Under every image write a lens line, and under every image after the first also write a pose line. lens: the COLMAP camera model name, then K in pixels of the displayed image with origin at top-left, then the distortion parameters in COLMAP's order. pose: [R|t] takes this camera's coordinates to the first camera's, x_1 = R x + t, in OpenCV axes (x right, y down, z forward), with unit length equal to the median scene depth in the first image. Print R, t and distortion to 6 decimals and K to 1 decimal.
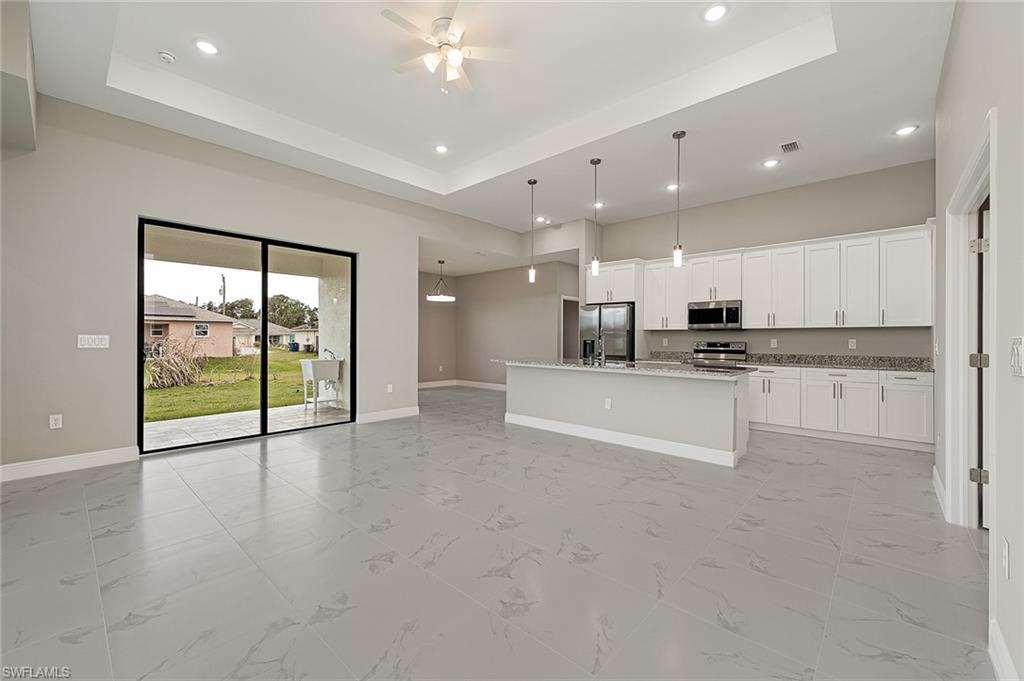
lens RADIAL K [[401.5, 0, 519.8], [0, 401.5, 337.7], [0, 0, 1]] dist [-0.001507, -0.000324]
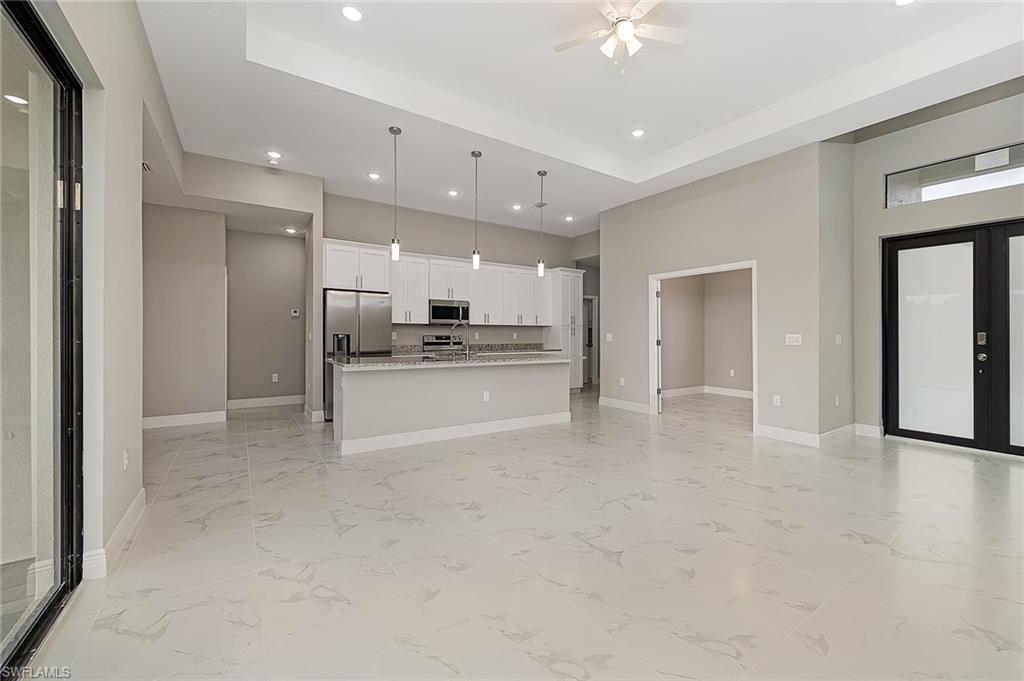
lens RADIAL K [[401.5, 0, 519.8], [0, 401.5, 337.7], [0, 0, 1]] dist [-0.001507, -0.000324]
pose [[0.264388, -0.014802, 0.964303, -0.613182], [-0.006281, 0.999835, 0.017069, -0.003772], [-0.964396, -0.010570, 0.264252, 0.525026]]
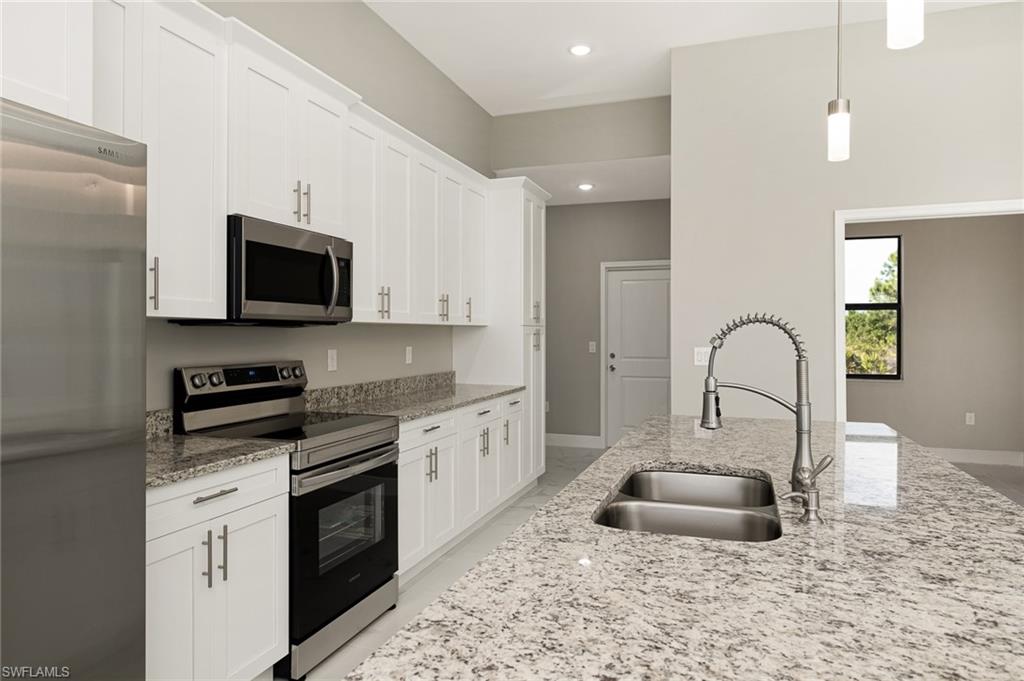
lens RADIAL K [[610.6, 0, 517.9], [0, 610.6, 335.5], [0, 0, 1]] dist [-0.000847, -0.000077]
pose [[-0.350776, -0.004143, 0.936450, -0.001222], [-0.000014, 0.999990, 0.004419, -0.013569], [-0.936459, 0.001537, -0.350773, 1.060159]]
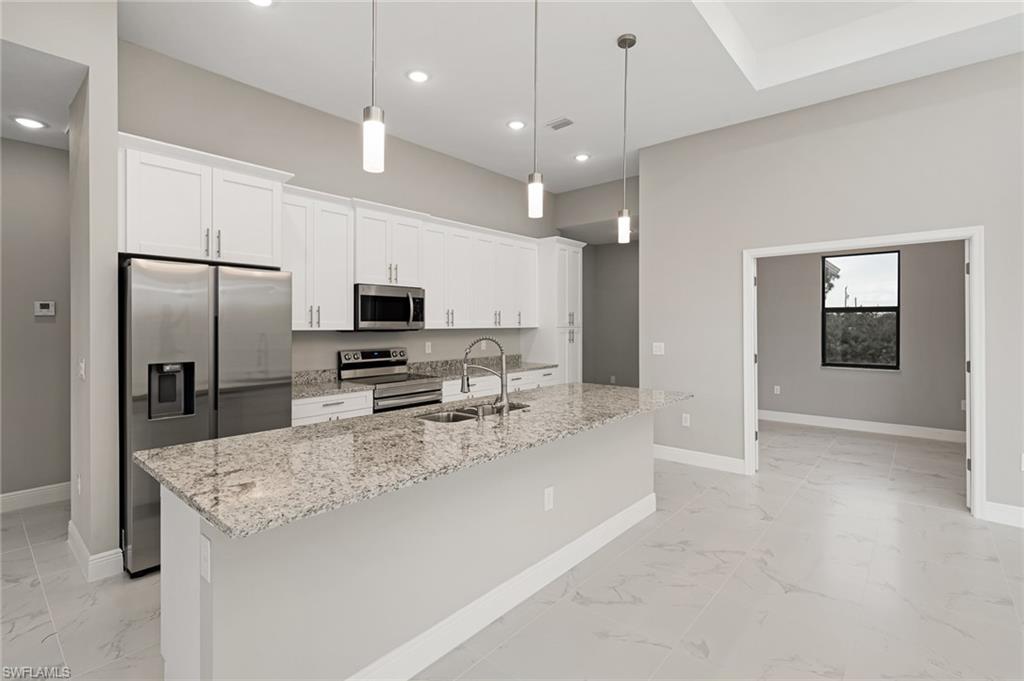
lens RADIAL K [[468.4, 0, 515.4], [0, 468.4, 325.3], [0, 0, 1]] dist [-0.000483, 0.000235]
pose [[0.008688, -0.005361, 0.999948, -0.265885], [0.001070, 0.999985, 0.005352, -0.033854], [-0.999962, 0.001023, 0.008693, 0.841332]]
